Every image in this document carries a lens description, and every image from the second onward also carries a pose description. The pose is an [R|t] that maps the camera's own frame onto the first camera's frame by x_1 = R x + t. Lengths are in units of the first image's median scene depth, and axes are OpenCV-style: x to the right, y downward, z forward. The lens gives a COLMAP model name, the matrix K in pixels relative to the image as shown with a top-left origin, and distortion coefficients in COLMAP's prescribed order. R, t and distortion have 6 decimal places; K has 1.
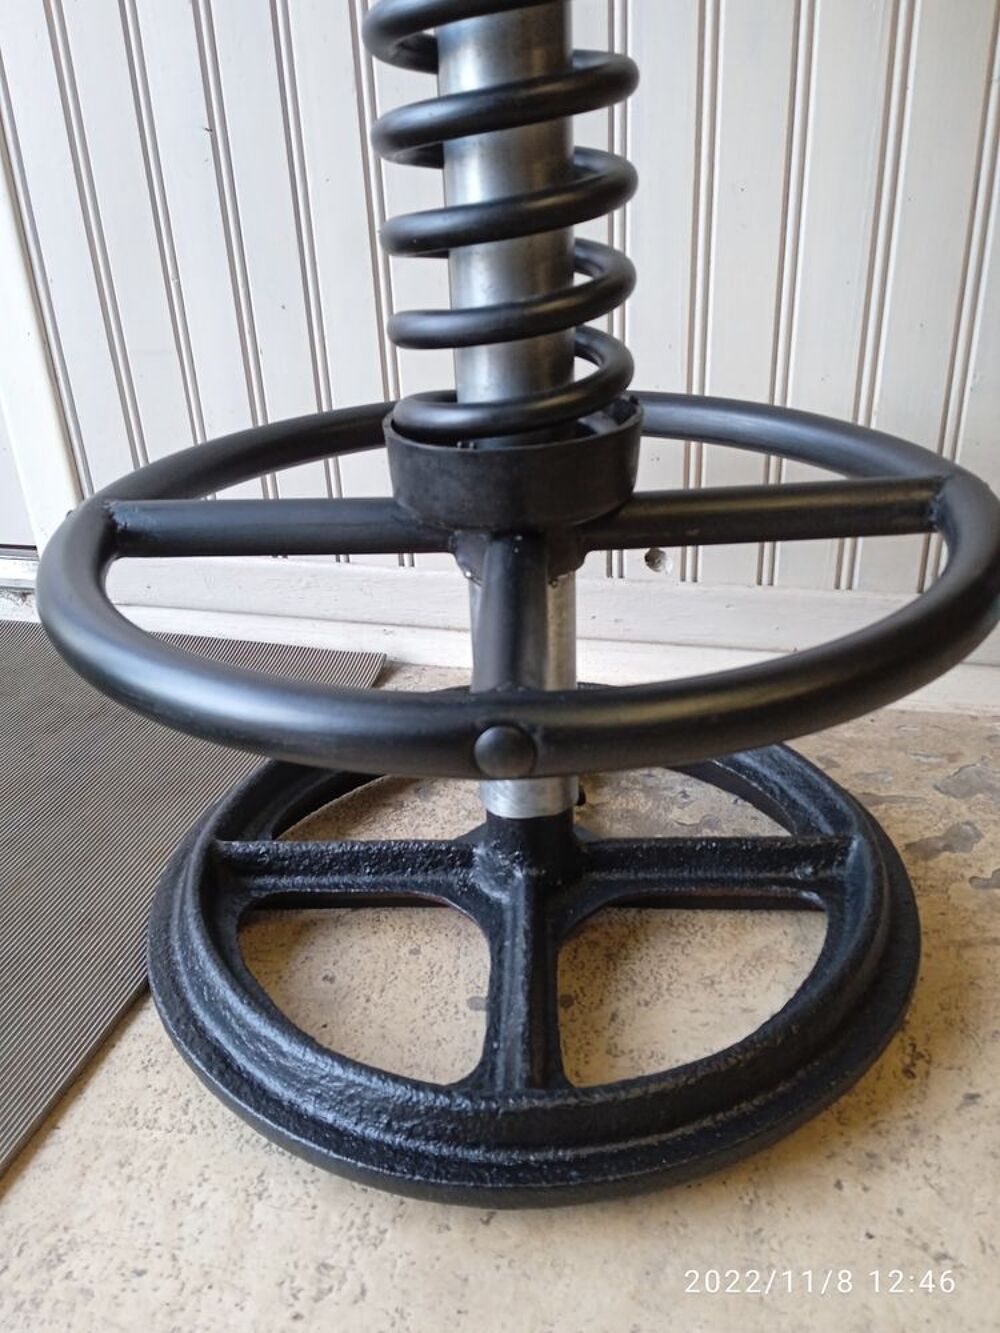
lens RADIAL K [[1112.8, 0, 494.8], [0, 1112.8, 655.0], [0, 0, 1]] dist [0.071277, -0.117637]
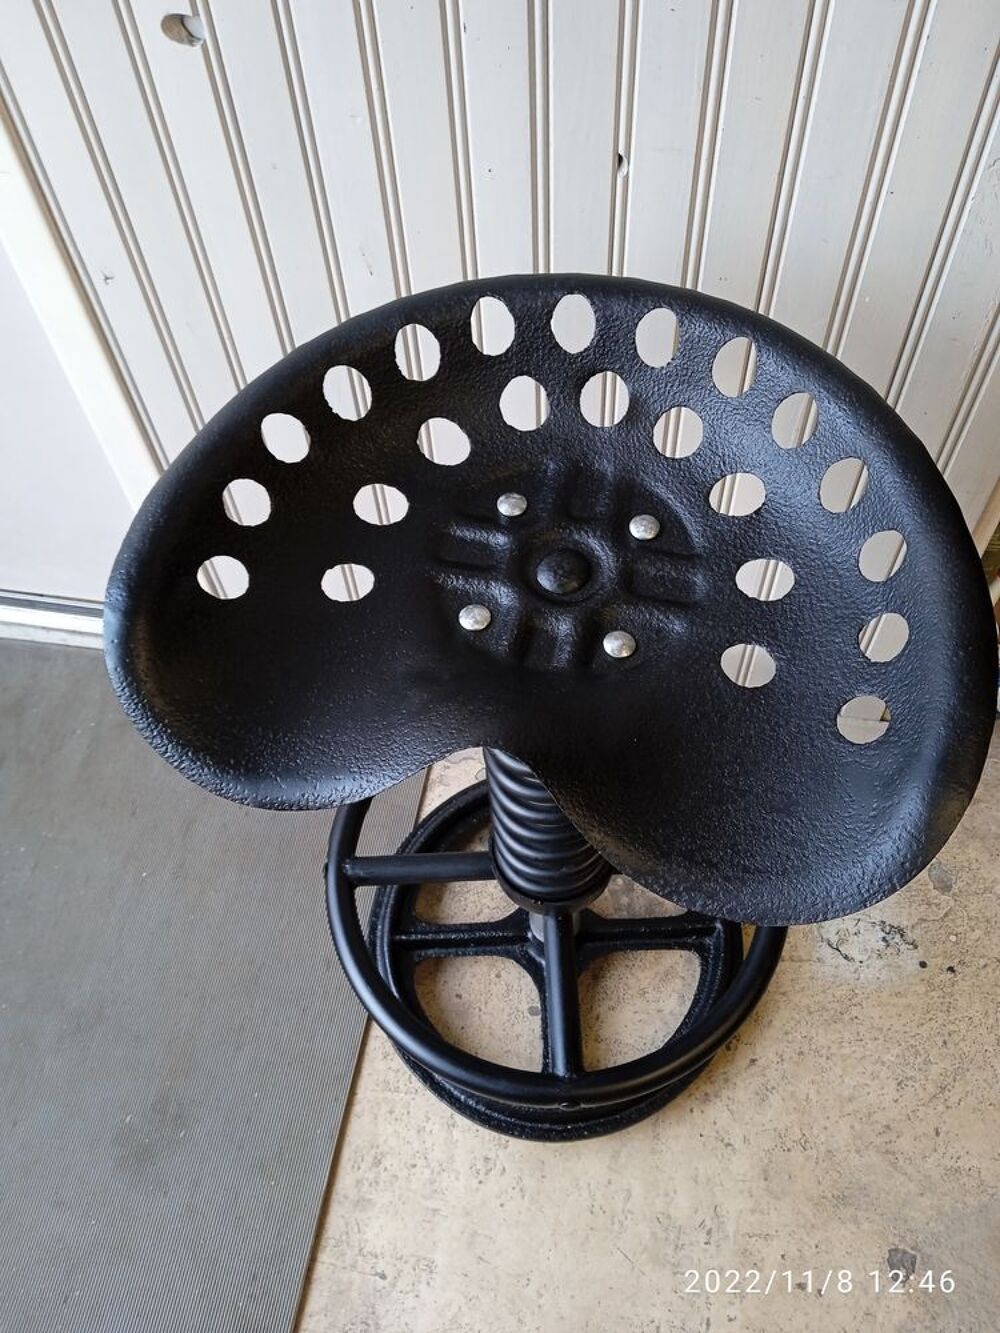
lens RADIAL K [[1112.8, 0, 492.1], [0, 1112.8, 657.9], [0, 0, 1]] dist [0.071277, -0.117637]
pose [[0.997817, -0.057708, 0.032116, -0.137284], [0.032936, 0.856314, 0.515404, -1.519953], [-0.057244, -0.513221, 0.856345, -0.518213]]
